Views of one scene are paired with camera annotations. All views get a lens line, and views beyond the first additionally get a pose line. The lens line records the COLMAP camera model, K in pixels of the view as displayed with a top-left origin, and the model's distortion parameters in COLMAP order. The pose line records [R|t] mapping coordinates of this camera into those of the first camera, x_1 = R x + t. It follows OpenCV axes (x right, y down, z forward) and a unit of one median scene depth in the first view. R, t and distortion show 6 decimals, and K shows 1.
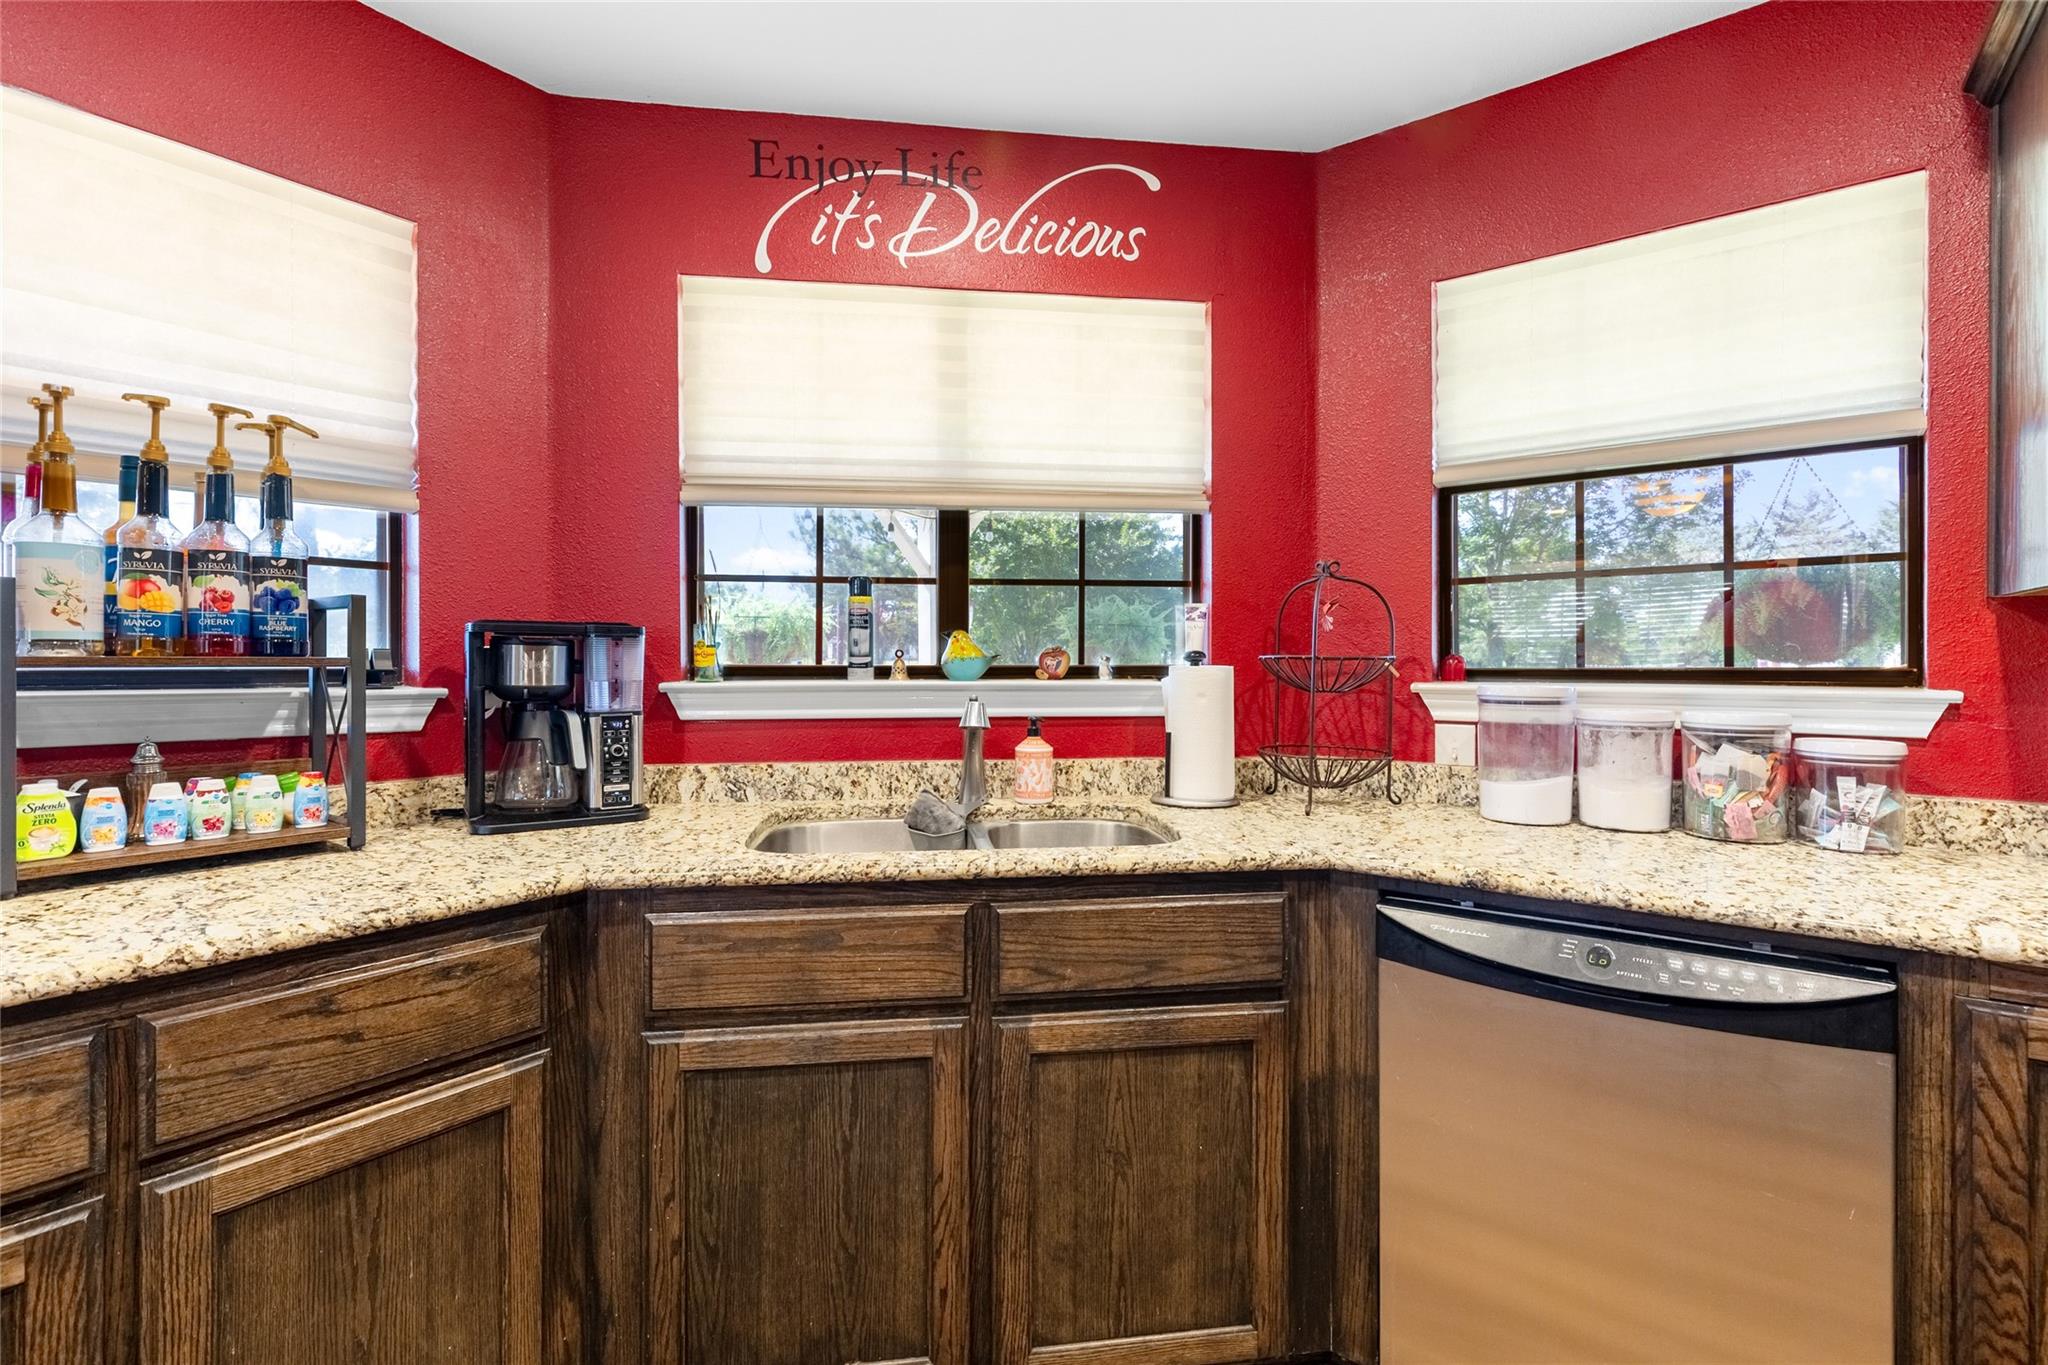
lens RADIAL K [[925.4, 0, 1010.2], [0, 925.4, 667.3], [0, 0, 1]] dist [0.003499, -0.000113]
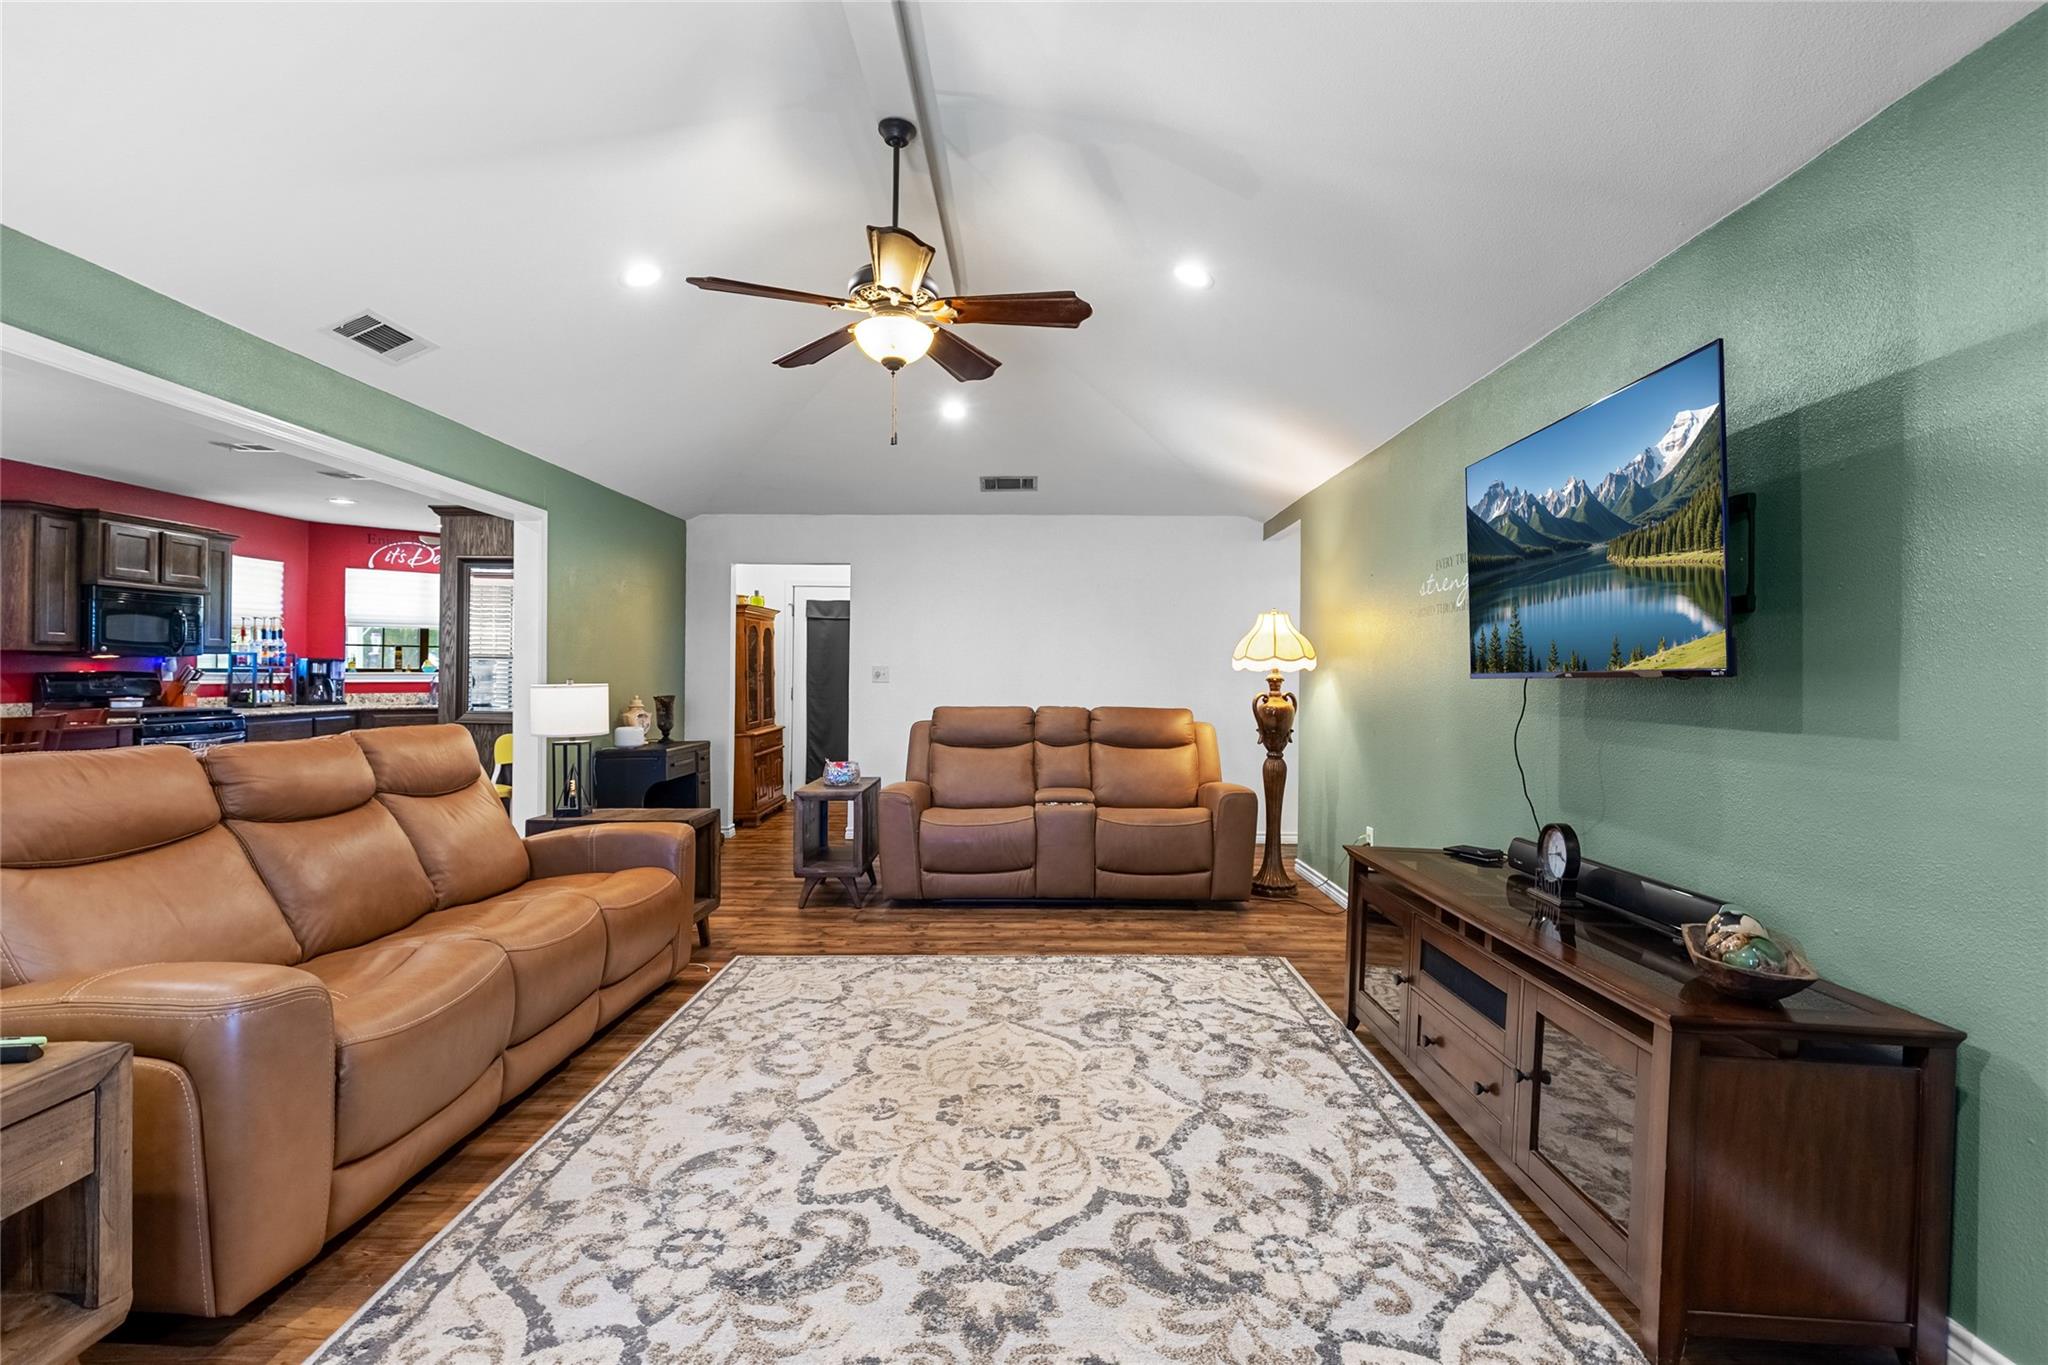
lens RADIAL K [[972.5, 0, 1025.8], [0, 972.5, 666.0], [0, 0, 1]] dist [0.006475, -0.001065]
pose [[0.802605, 0.007683, 0.596462, -0.608338], [-0.003516, 0.999961, -0.008150, 0.013564], [-0.596501, 0.004445, 0.802600, -4.798014]]
